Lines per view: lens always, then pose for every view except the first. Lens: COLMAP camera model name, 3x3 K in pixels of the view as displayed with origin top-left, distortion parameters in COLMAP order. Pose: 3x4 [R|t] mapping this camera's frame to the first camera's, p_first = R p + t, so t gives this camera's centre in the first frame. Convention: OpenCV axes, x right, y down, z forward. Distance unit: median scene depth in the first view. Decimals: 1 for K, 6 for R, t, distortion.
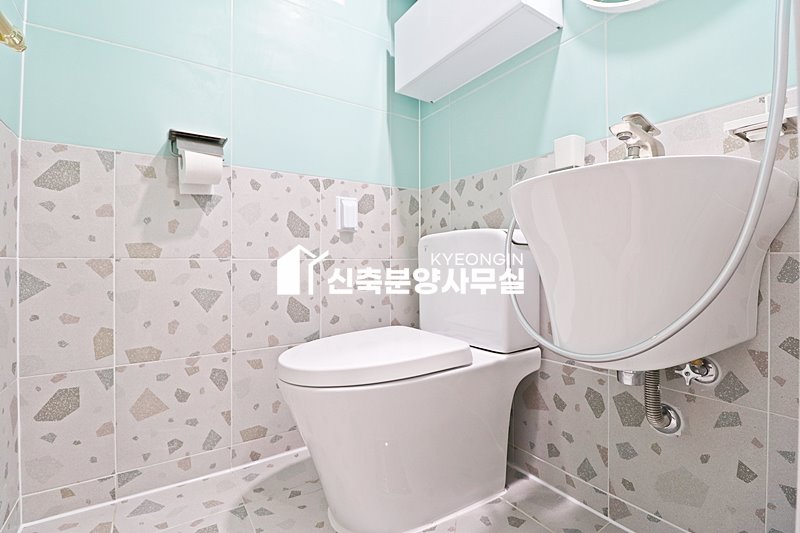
lens RADIAL K [[368.2, 0, 402.8], [0, 368.2, 263.3], [0, 0, 1]] dist [-0.005231, -0.010531]
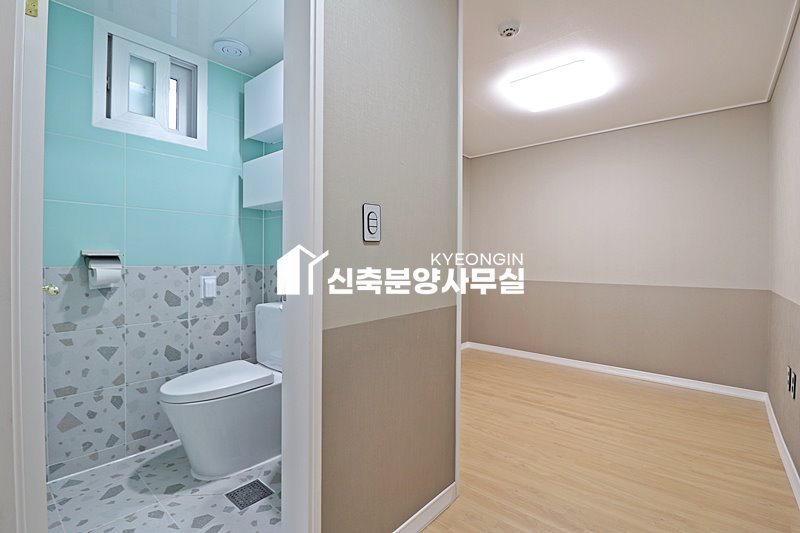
lens RADIAL K [[368.2, 0, 402.3], [0, 368.2, 263.2], [0, 0, 1]] dist [-0.005231, -0.010531]
pose [[0.962208, 0.005210, 0.272267, 0.260073], [-0.007789, 0.999934, 0.008392, -0.314547], [-0.272205, -0.010196, 0.962185, -0.864212]]
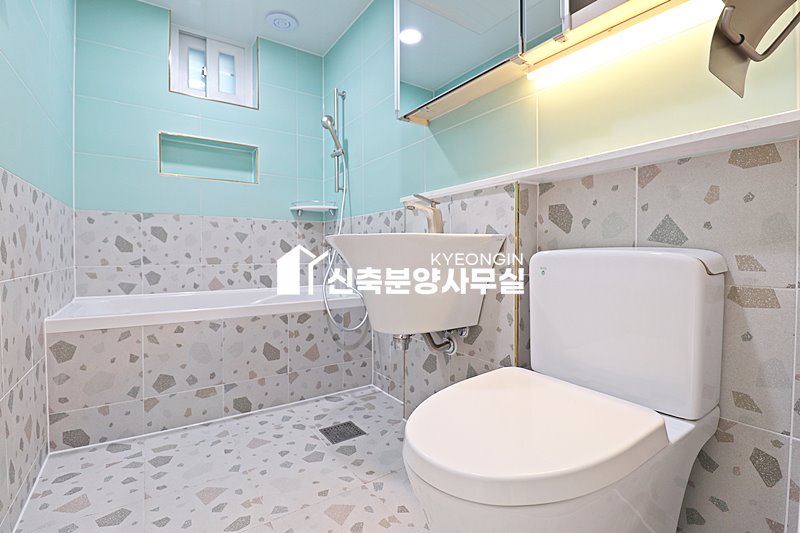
lens RADIAL K [[368.2, 0, 405.7], [0, 368.2, 265.4], [0, 0, 1]] dist [-0.005231, -0.010531]
pose [[0.999973, 0.000132, 0.007376, 0.390018], [-0.000364, 0.999507, 0.031400, 0.192010], [-0.007368, -0.031402, 0.999480, -1.112093]]
